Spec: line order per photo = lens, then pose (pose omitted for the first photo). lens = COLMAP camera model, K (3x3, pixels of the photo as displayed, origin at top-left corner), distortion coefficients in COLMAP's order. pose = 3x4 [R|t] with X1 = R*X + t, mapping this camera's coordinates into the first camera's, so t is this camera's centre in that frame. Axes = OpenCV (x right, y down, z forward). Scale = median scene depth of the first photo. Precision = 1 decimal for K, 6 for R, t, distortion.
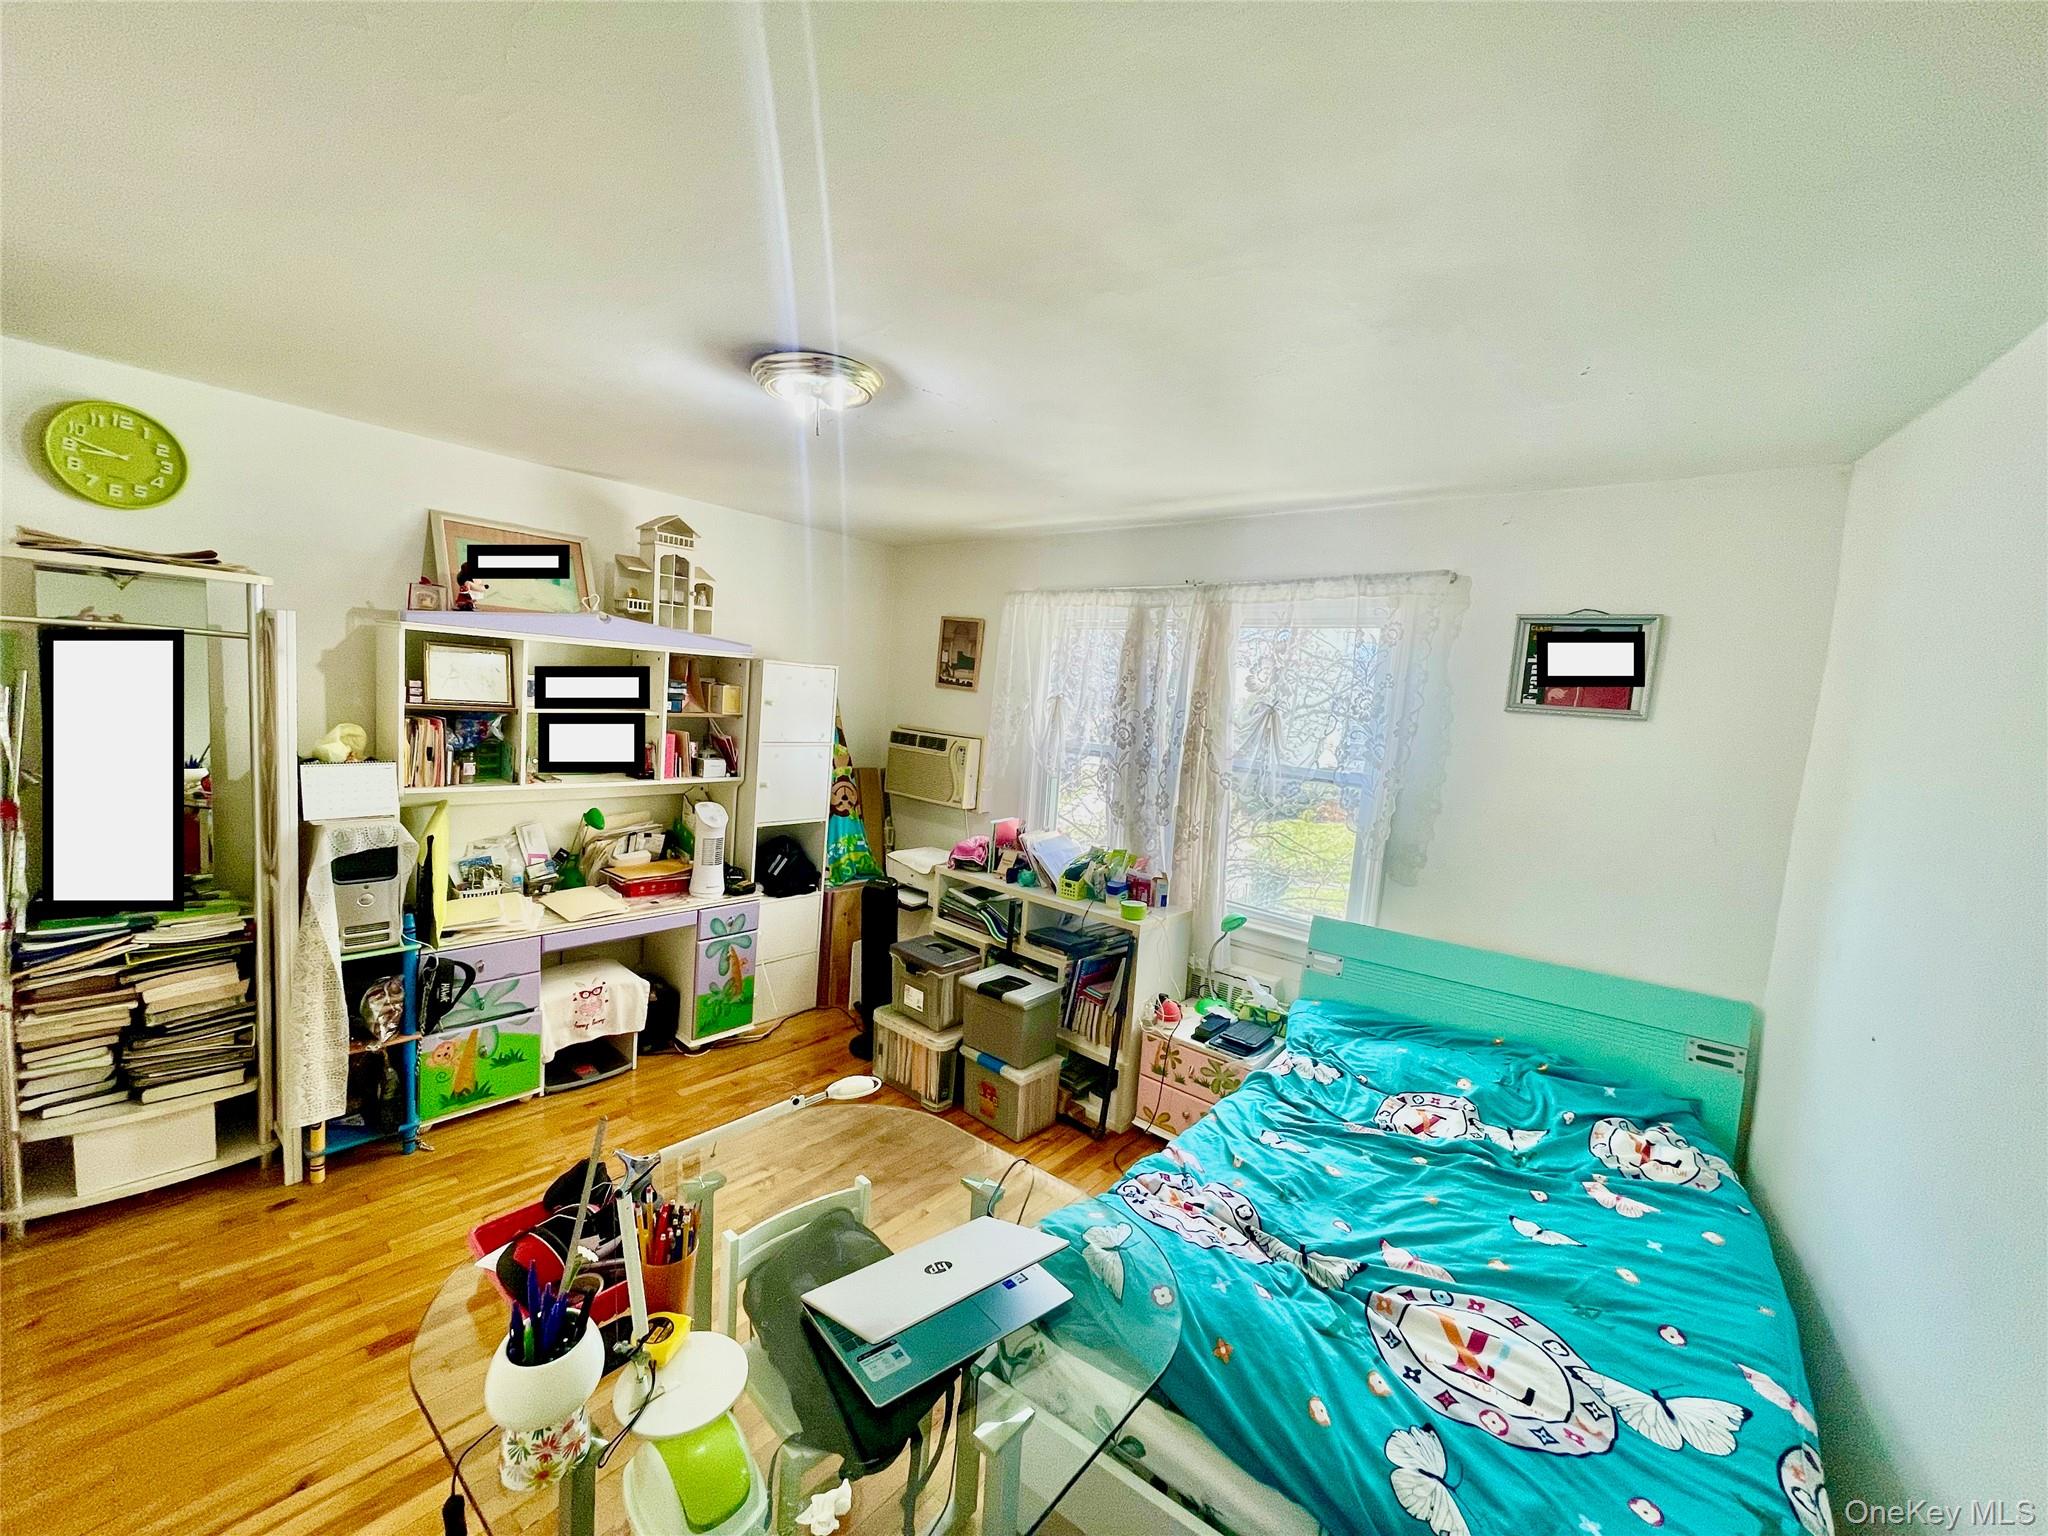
lens RADIAL K [[822.6, 0, 1014.1], [0, 822.6, 776.4], [0, 0, 1]] dist [-0.001113, -0.000147]
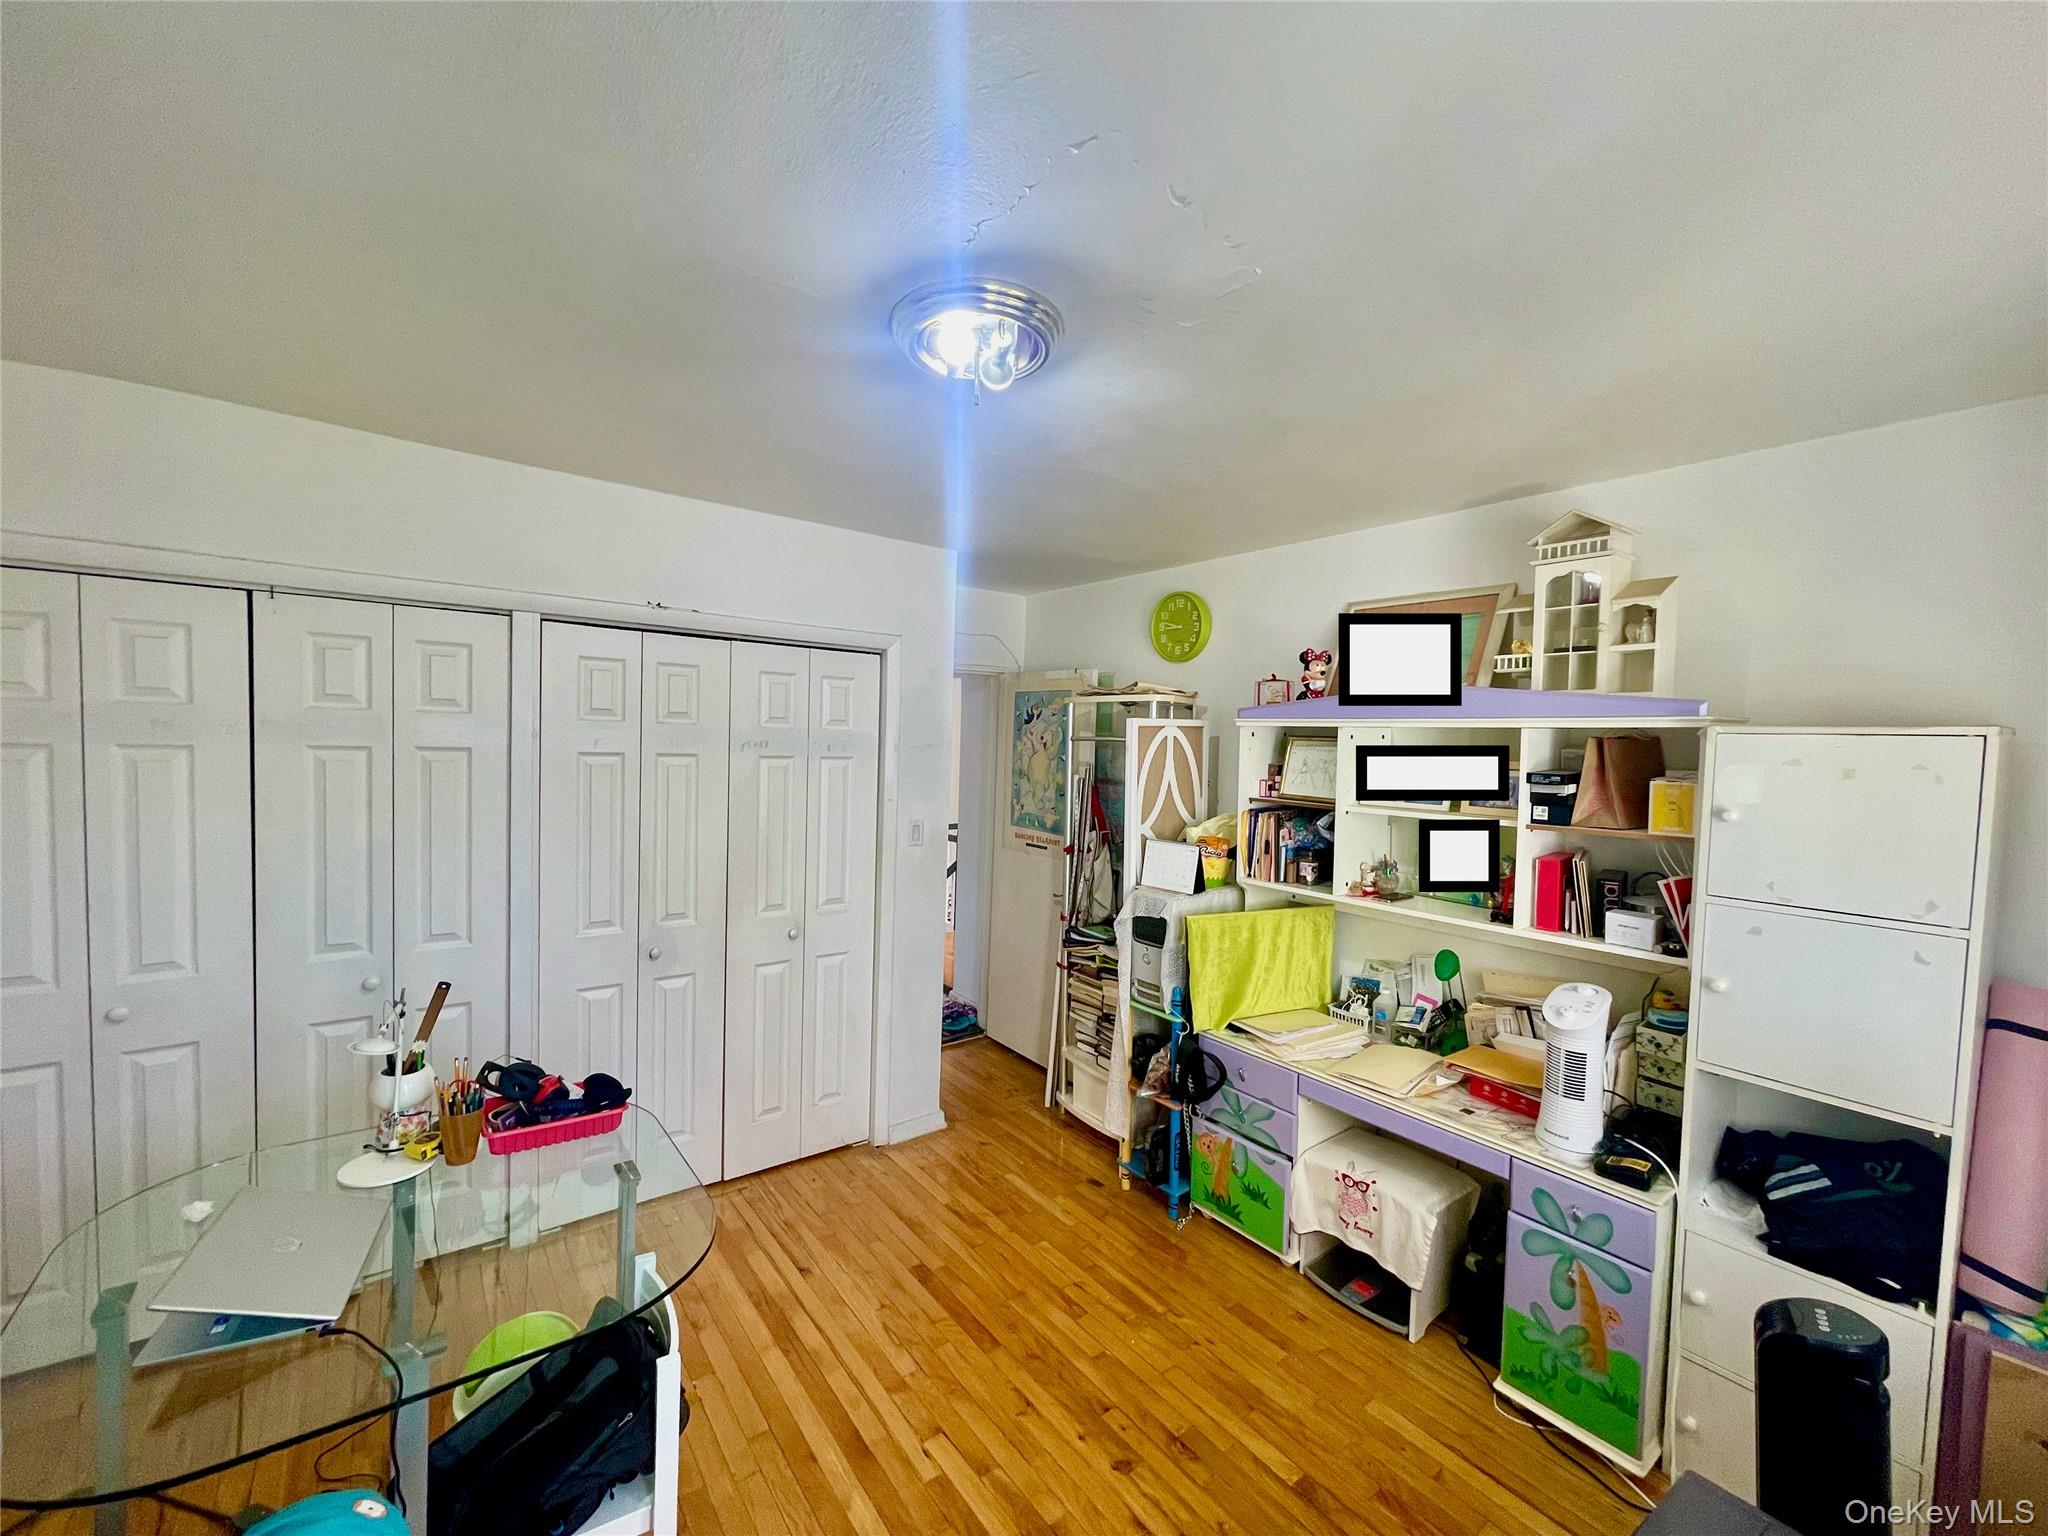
lens RADIAL K [[822.6, 0, 1014.1], [0, 822.6, 776.4], [0, 0, 1]] dist [-0.001113, -0.000147]
pose [[-0.217092, -0.037961, -0.975413, 0.362398], [-0.148871, 0.988842, -0.005350, -0.066028], [0.964732, 0.144049, -0.220321, 0.975400]]
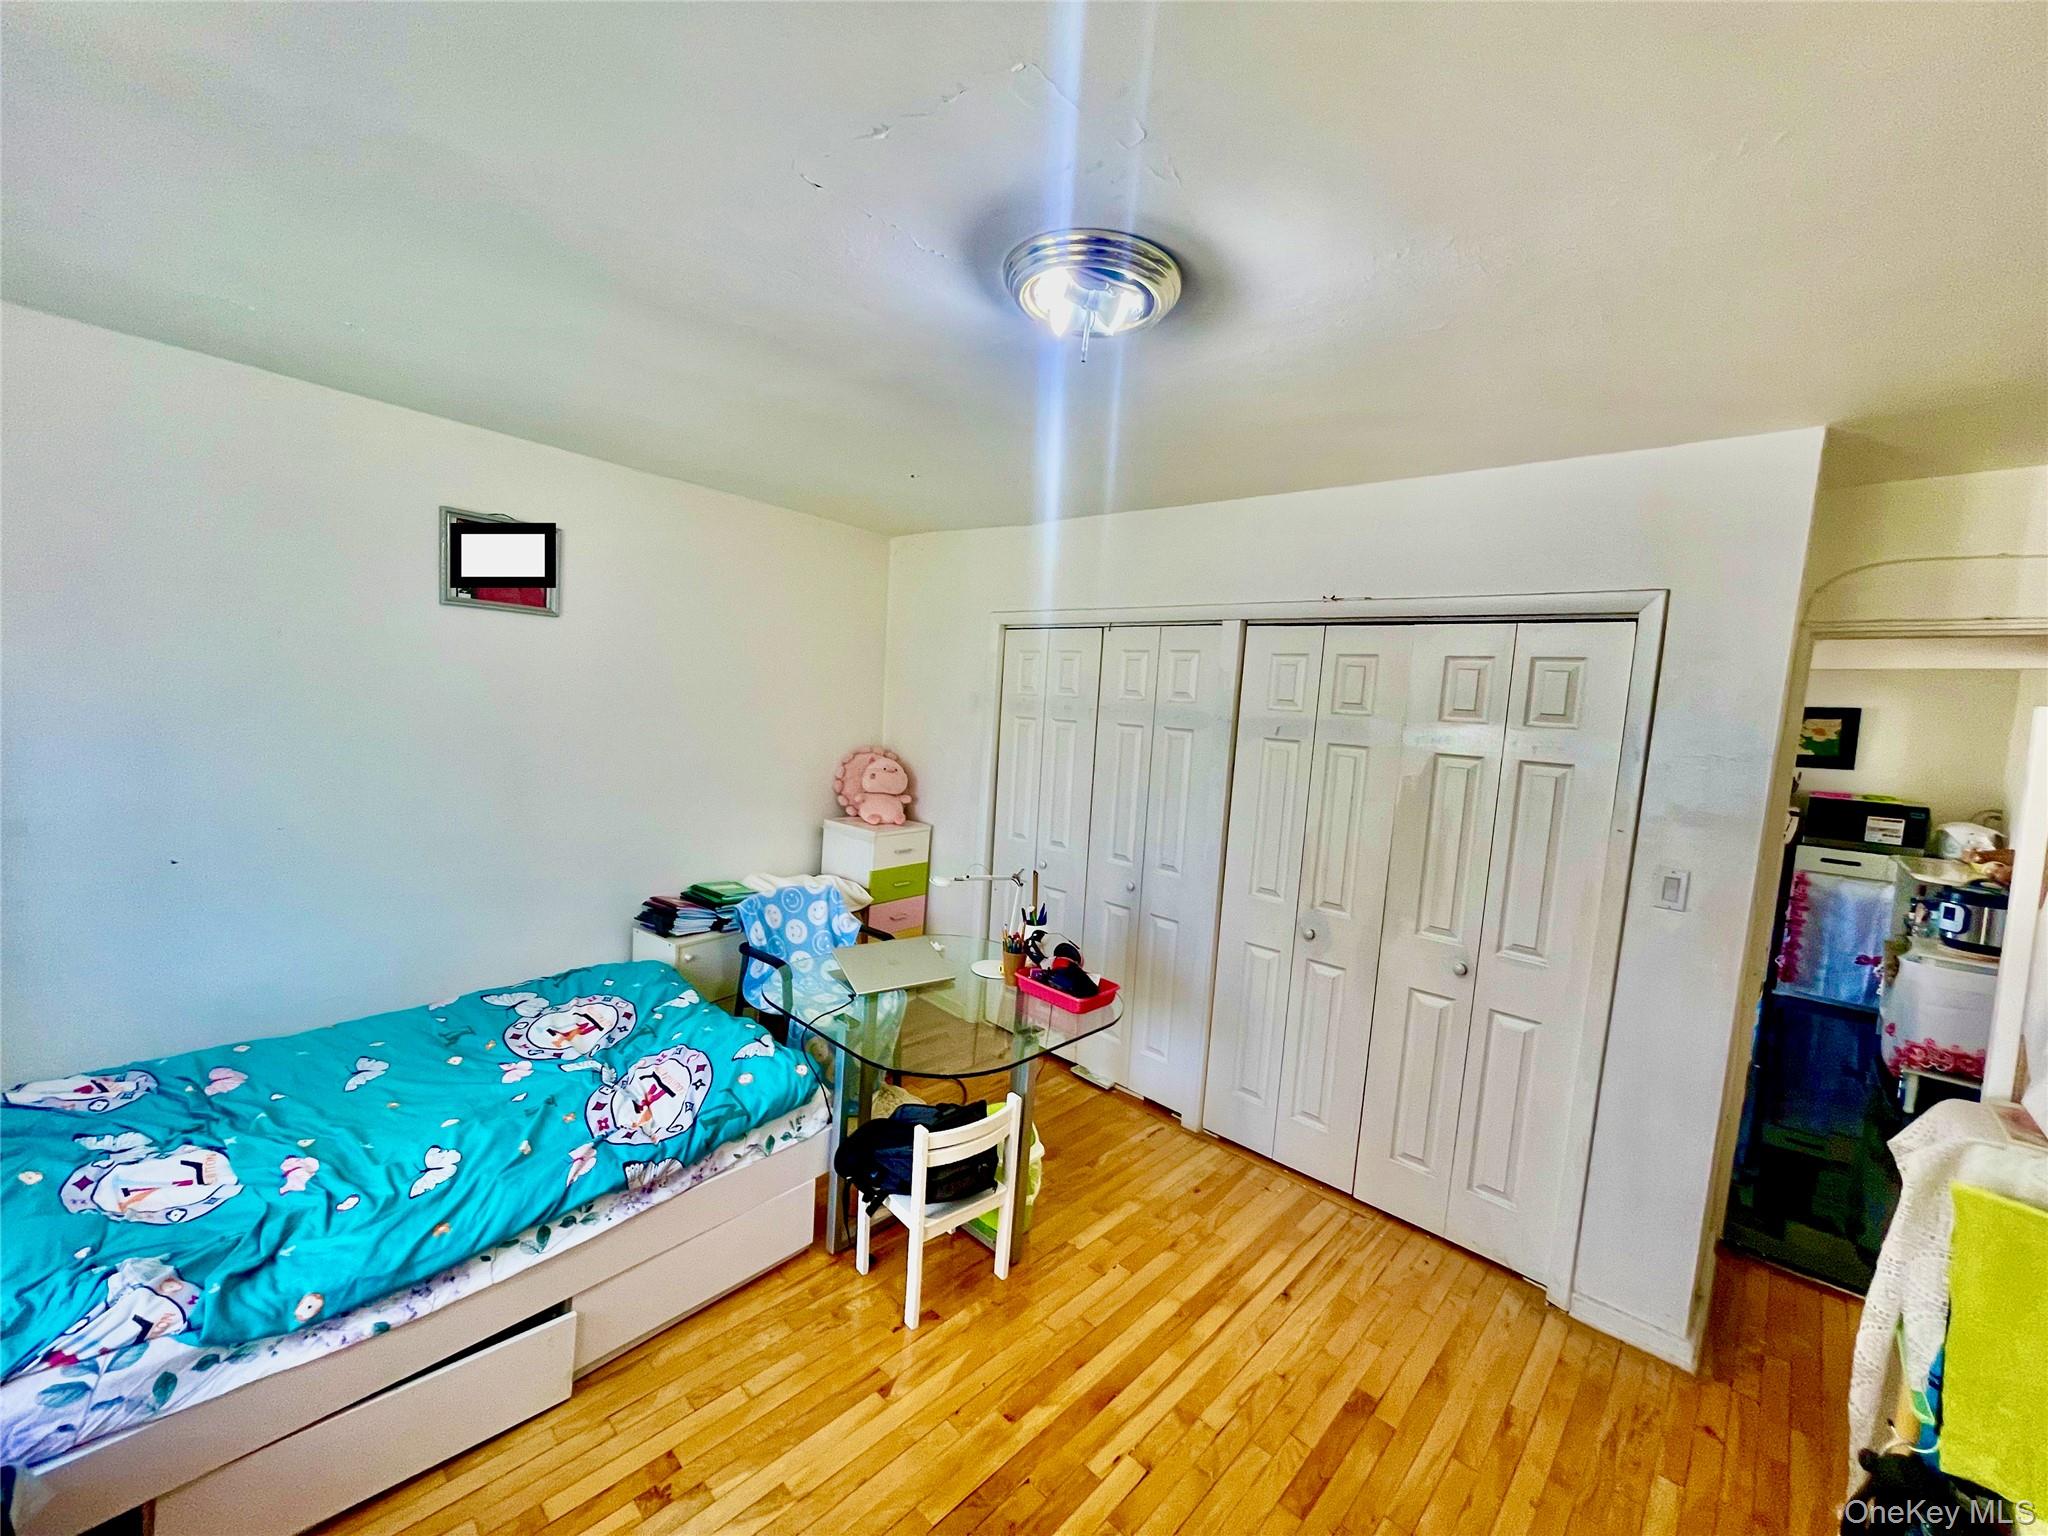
lens RADIAL K [[822.6, 0, 1014.1], [0, 822.6, 776.4], [0, 0, 1]] dist [-0.001113, -0.000147]
pose [[-0.989209, -0.139147, 0.045876, -0.196356], [-0.127113, 0.970772, 0.203576, -0.155404], [-0.072862, 0.195548, -0.977984, 1.384900]]
